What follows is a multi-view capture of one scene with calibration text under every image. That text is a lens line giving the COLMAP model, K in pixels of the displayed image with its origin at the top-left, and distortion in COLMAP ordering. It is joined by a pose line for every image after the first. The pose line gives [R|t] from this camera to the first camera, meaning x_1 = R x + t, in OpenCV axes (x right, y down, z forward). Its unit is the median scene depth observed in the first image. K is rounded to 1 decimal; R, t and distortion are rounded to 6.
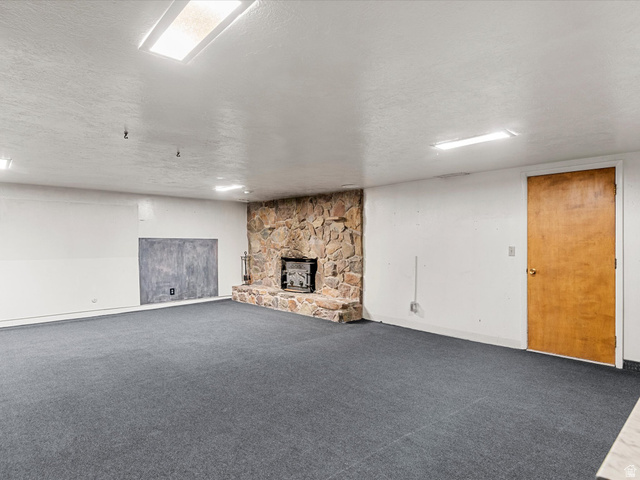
lens RADIAL K [[385.1, 0, 320.0], [0, 385.1, 240.0], [0, 0, 1]] dist [0.004858, 0.001189]
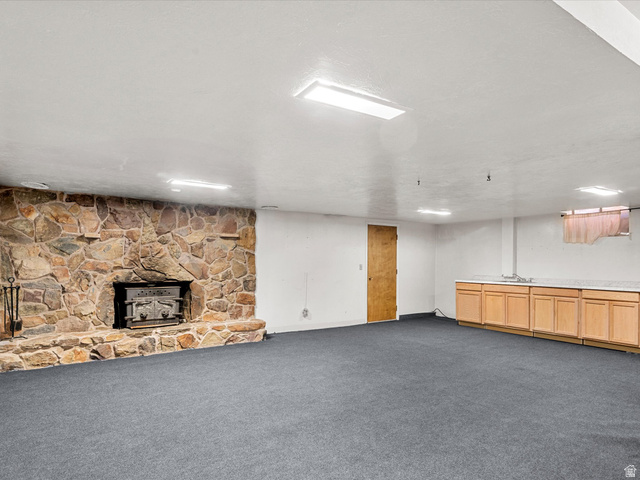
lens RADIAL K [[388.0, 0, 324.1], [0, 388.0, 250.9], [0, 0, 1]] dist [-0.000444, 0.000251]
pose [[0.159587, 0.025582, 0.986852, -0.825566], [-0.013569, 0.999627, -0.023719, 0.000505], [-0.987091, -0.009606, 0.159875, 0.603752]]
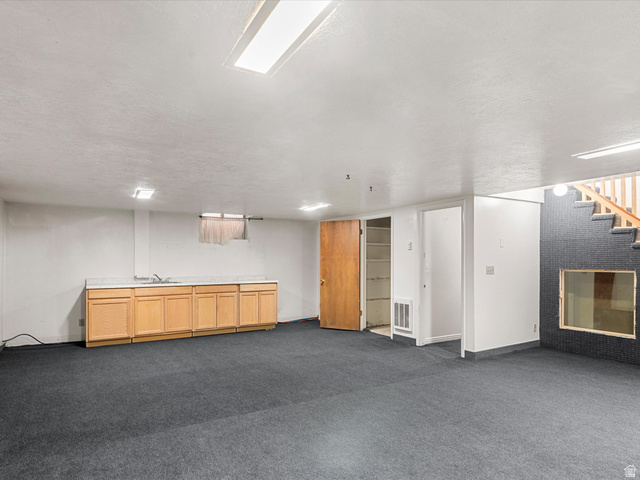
lens RADIAL K [[388.0, 0, 324.1], [0, 388.0, 250.9], [0, 0, 1]] dist [-0.000444, 0.000251]
pose [[-0.977186, 0.004082, 0.212344, 0.300606], [-0.002728, 0.999492, -0.031766, 0.006387], [-0.212366, -0.031620, -0.976679, 1.683412]]
